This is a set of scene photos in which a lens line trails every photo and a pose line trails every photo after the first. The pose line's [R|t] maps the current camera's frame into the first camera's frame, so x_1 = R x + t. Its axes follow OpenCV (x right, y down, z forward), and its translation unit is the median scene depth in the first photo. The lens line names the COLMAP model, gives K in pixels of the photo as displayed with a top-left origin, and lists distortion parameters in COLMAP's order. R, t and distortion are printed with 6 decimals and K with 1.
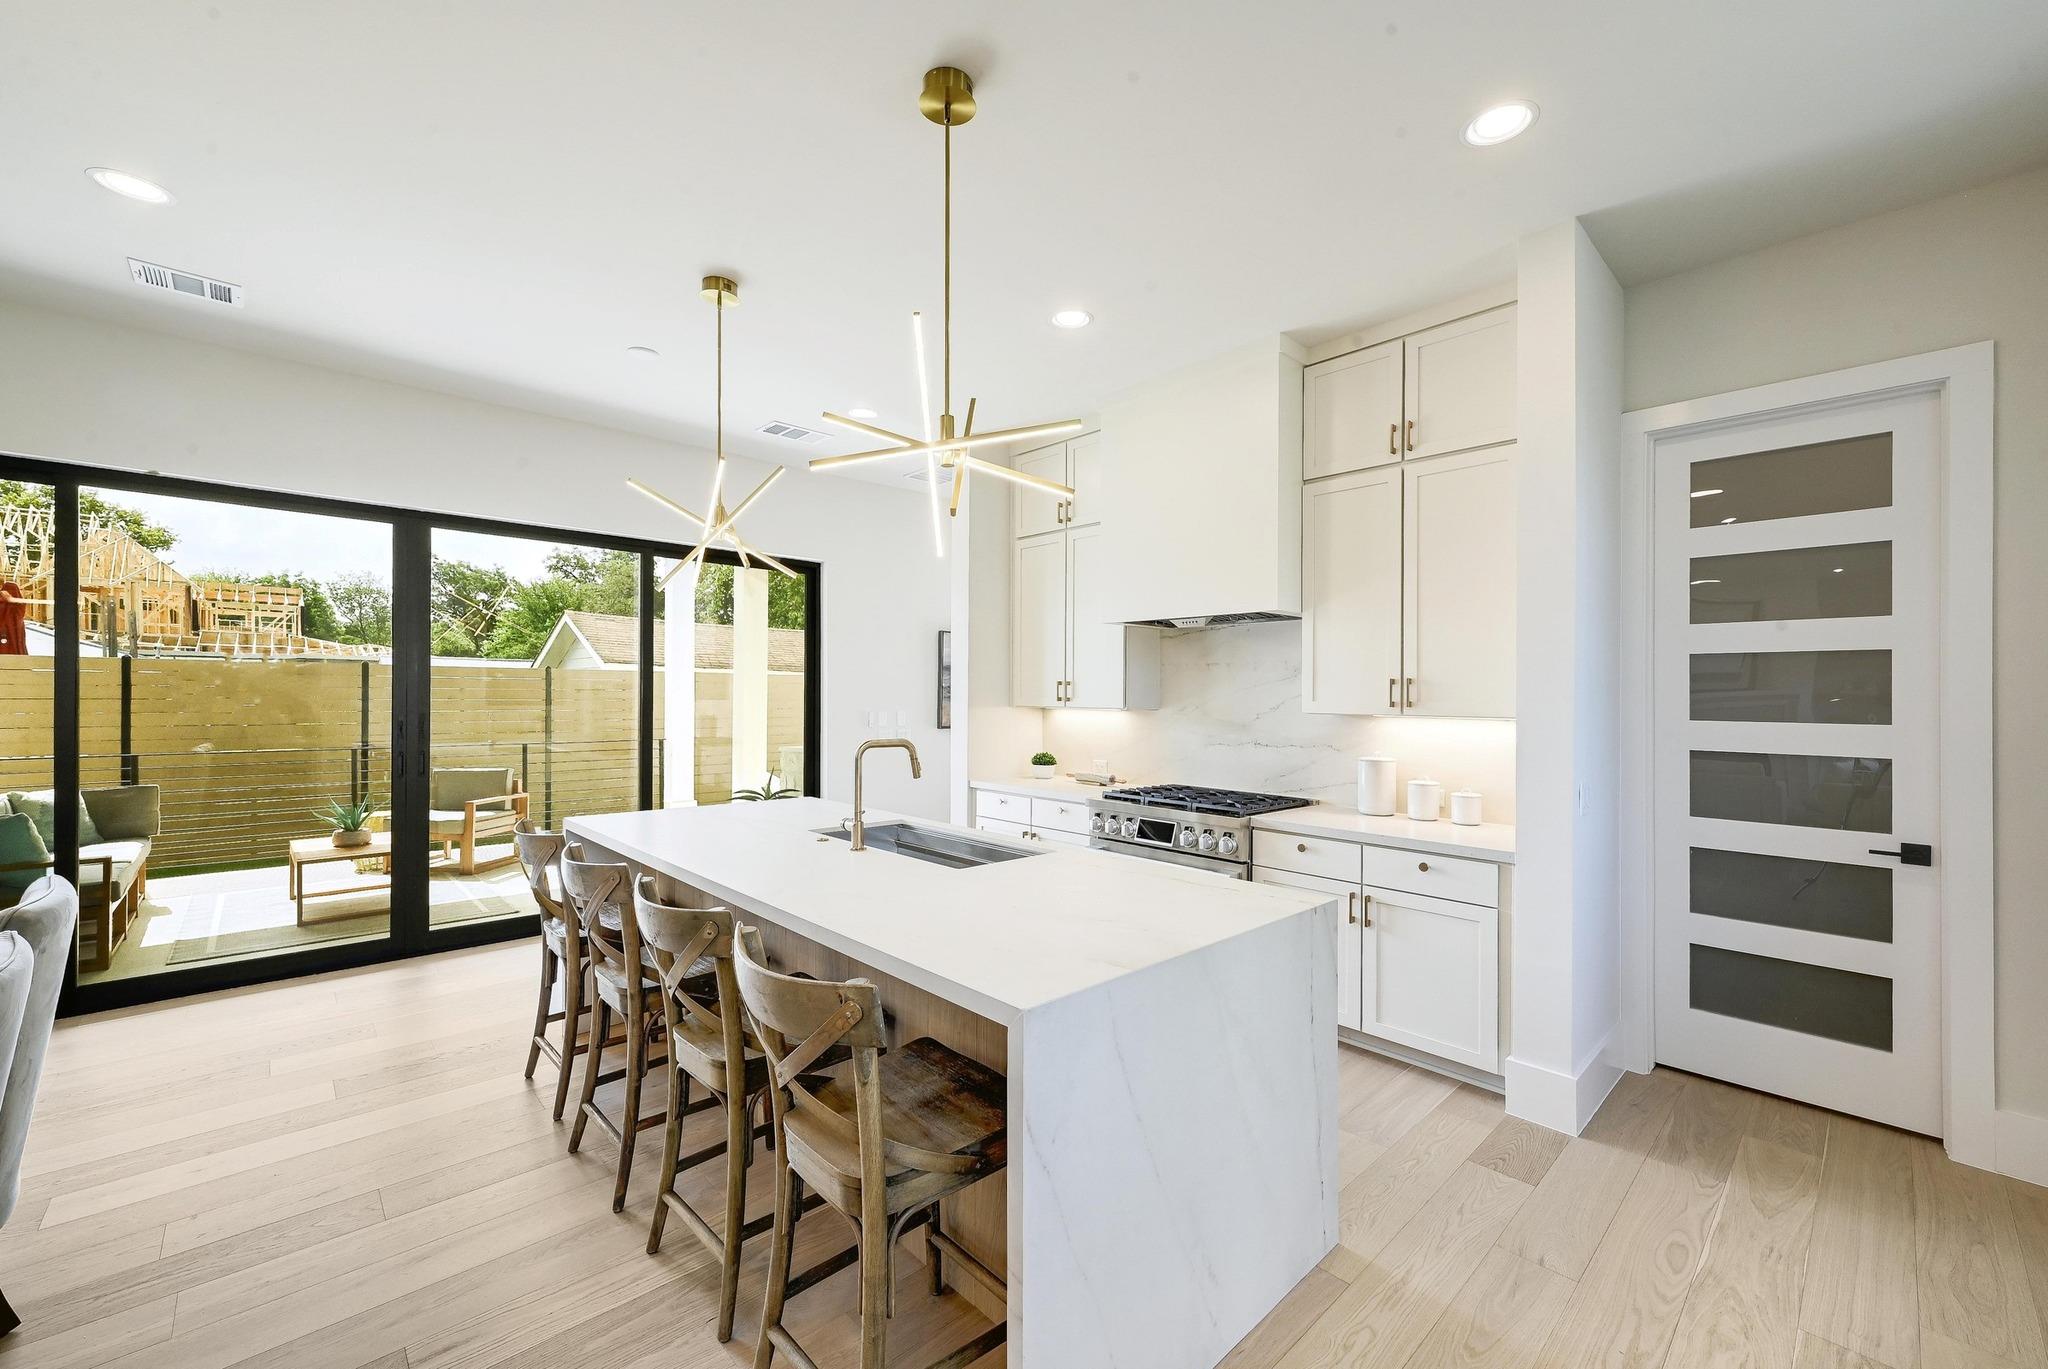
lens RADIAL K [[806.0, 0, 1016.0], [0, 806.0, 691.0], [0, 0, 1]] dist [0.000005, 0.000216]
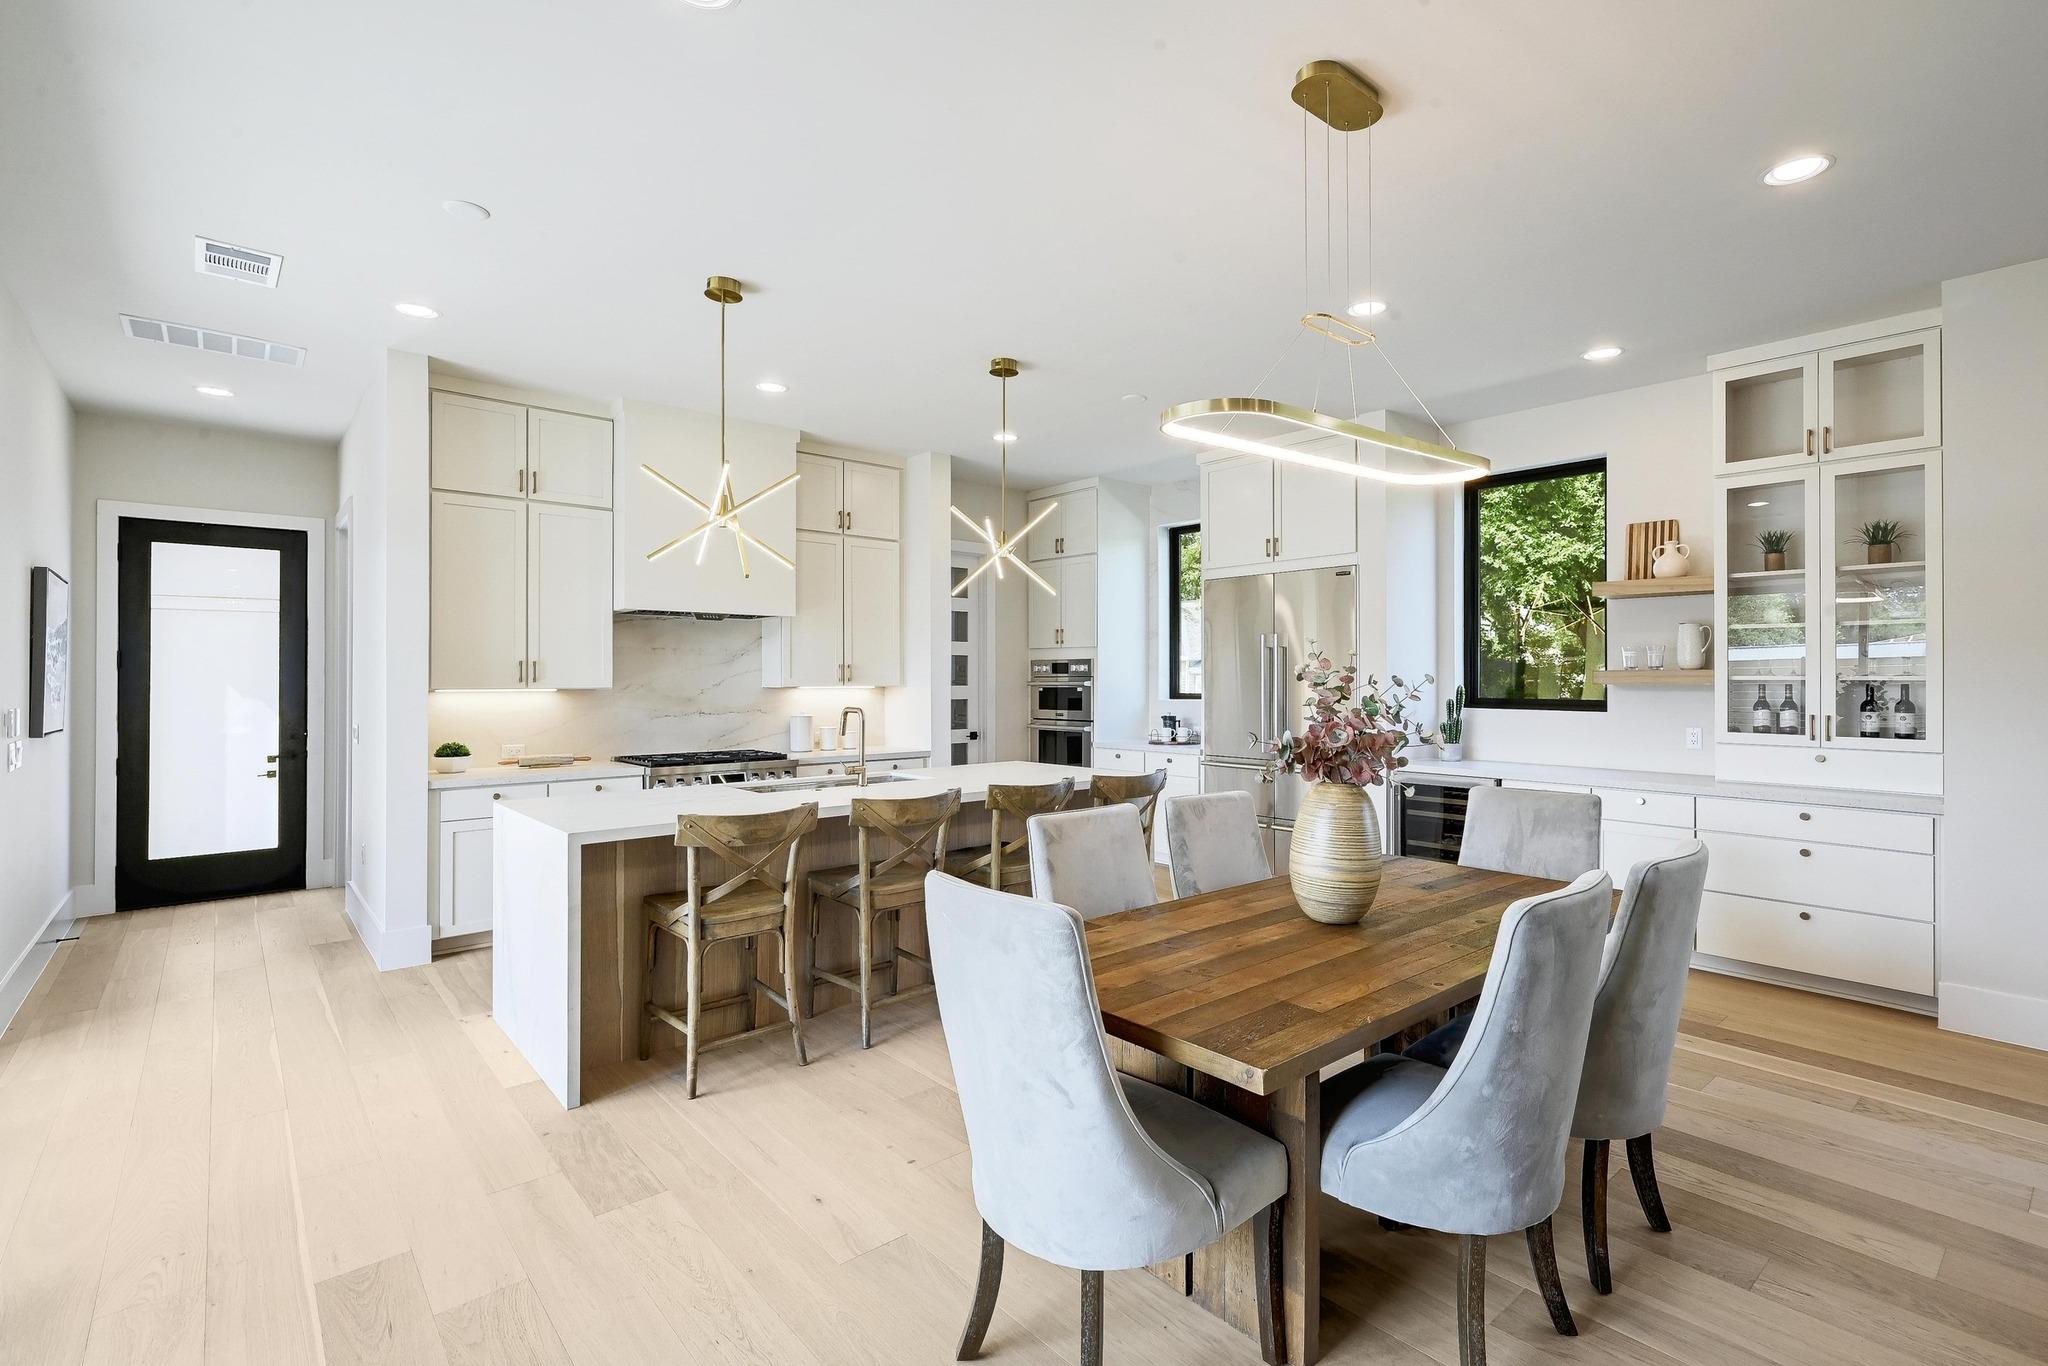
lens RADIAL K [[928.0, 0, 1027.2], [0, 928.0, 670.2], [0, 0, 1]] dist [0.004562, 0.000001]
pose [[0.037754, 0.000731, 0.999287, -1.734451], [-0.000659, 1.000000, -0.000707, -0.002785], [-0.999287, -0.000632, 0.037754, 0.683298]]
